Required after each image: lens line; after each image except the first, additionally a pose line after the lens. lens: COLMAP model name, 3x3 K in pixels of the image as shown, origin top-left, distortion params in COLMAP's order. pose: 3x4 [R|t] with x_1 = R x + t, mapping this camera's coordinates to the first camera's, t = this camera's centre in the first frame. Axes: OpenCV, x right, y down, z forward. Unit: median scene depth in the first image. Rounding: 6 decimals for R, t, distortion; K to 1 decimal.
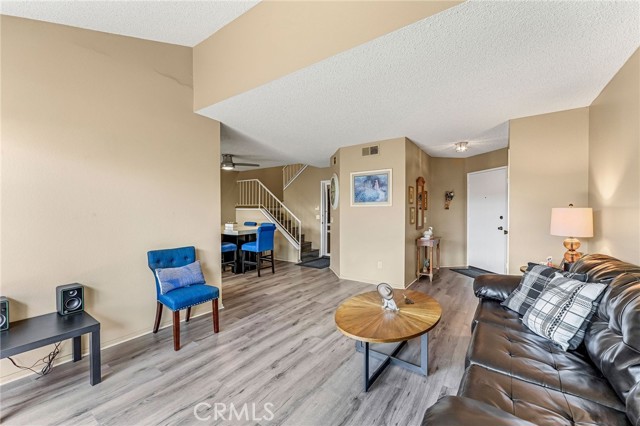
lens RADIAL K [[260.3, 0, 318.1], [0, 260.3, 212.1], [0, 0, 1]] dist [-0.000293, 0.000206]
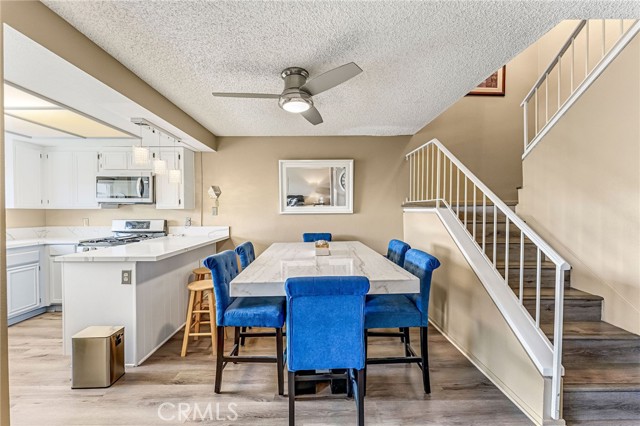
lens RADIAL K [[260.3, 0, 322.0], [0, 260.3, 213.5], [0, 0, 1]] dist [-0.000293, 0.000206]
pose [[0.590135, 0.009913, -0.807244, -0.000174], [-0.011296, 0.999928, 0.004022, -0.008192], [0.807225, 0.006745, 0.590205, 0.940476]]
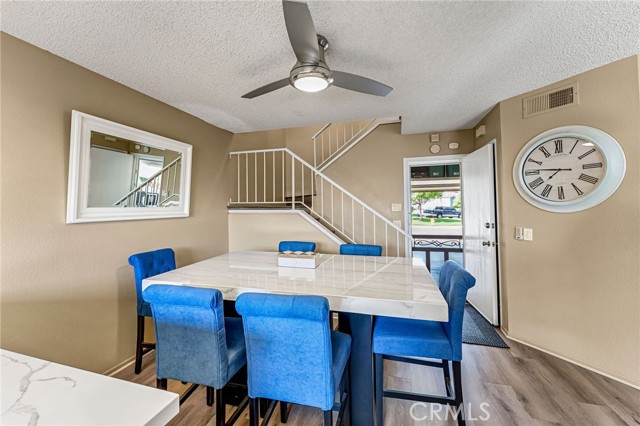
lens RADIAL K [[260.3, 0, 319.6], [0, 260.3, 209.2], [0, 0, 1]] dist [-0.000293, 0.000206]
pose [[0.940806, -0.012024, 0.338731, -0.530059], [0.015376, 0.999856, -0.007215, -0.014623], [-0.338596, 0.011996, 0.940855, 0.819775]]
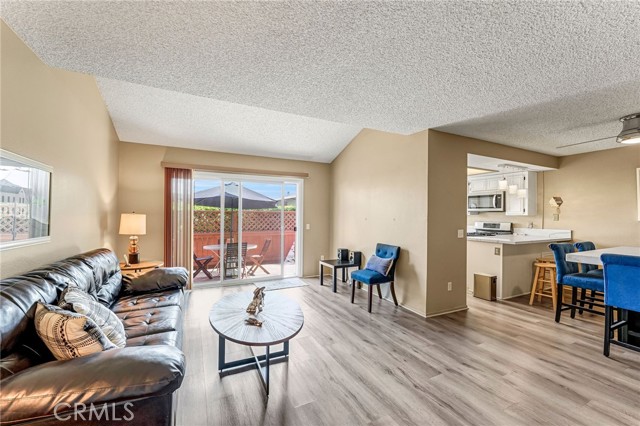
lens RADIAL K [[260.3, 0, 307.4], [0, 260.3, 214.3], [0, 0, 1]] dist [-0.000293, 0.000206]
pose [[-0.496947, 0.000694, -0.867781, 0.517222], [-0.017980, 0.999777, 0.011096, -0.014383], [0.867595, 0.021117, -0.496823, 0.809907]]
